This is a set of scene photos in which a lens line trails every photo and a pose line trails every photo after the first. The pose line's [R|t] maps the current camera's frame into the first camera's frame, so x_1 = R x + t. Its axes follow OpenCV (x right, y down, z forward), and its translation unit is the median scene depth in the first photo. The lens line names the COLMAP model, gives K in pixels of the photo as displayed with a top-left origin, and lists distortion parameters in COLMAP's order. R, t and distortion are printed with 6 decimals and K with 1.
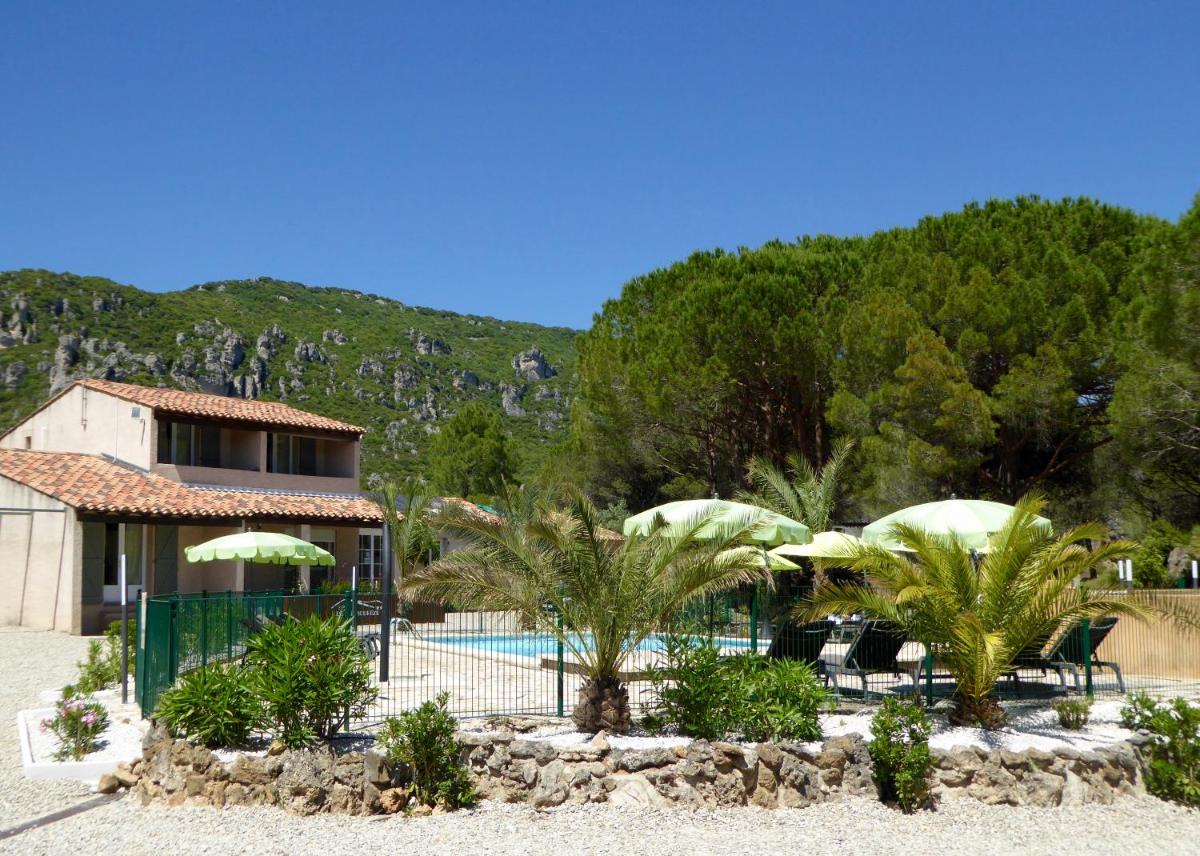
lens RADIAL K [[1264.8, 0, 632.5], [0, 1264.8, 457.5], [0, 0, 1]] dist [-0.001271, 0.000000]
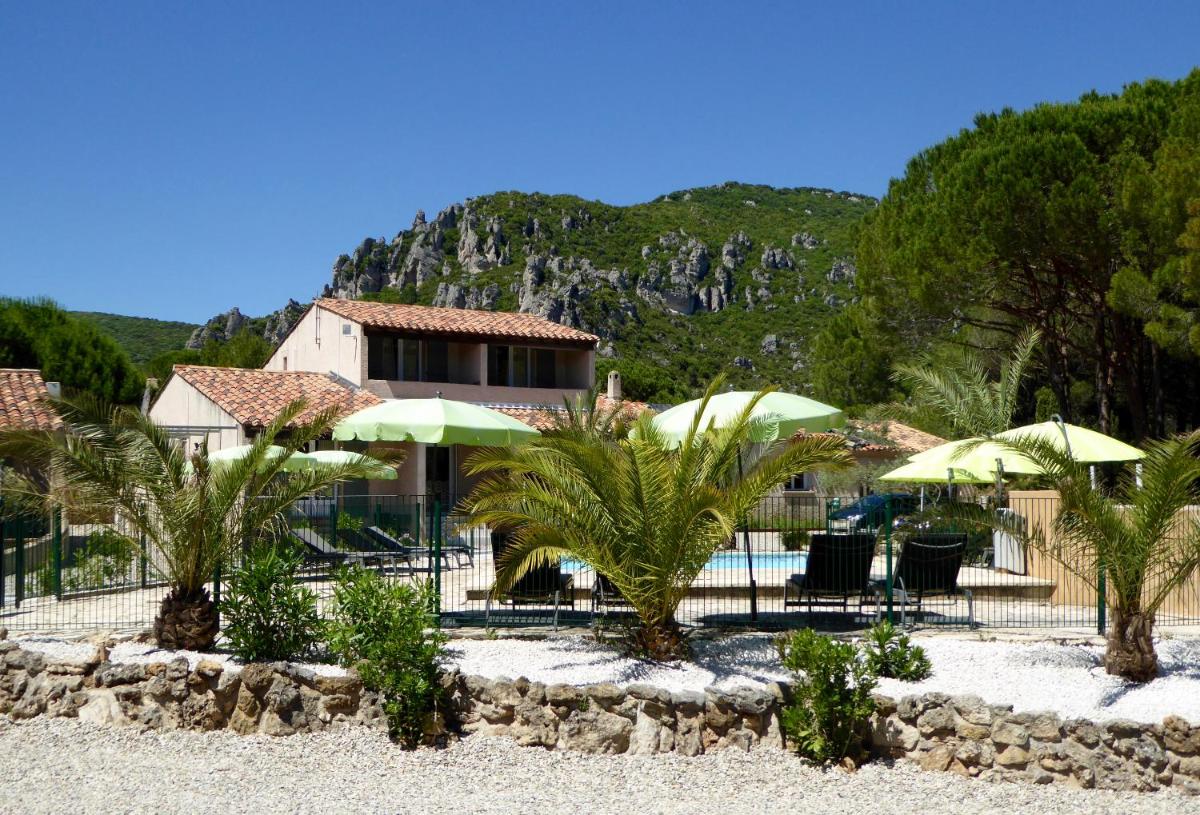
lens RADIAL K [[1374.2, 0, 673.5], [0, 1374.2, 439.3], [0, 0, 1]] dist [0.014473, 0.000000]
pose [[0.943066, -0.014372, -0.332294, 0.176839], [0.031845, 0.998378, 0.047197, 0.006829], [0.331077, -0.055092, 0.941994, 0.043219]]
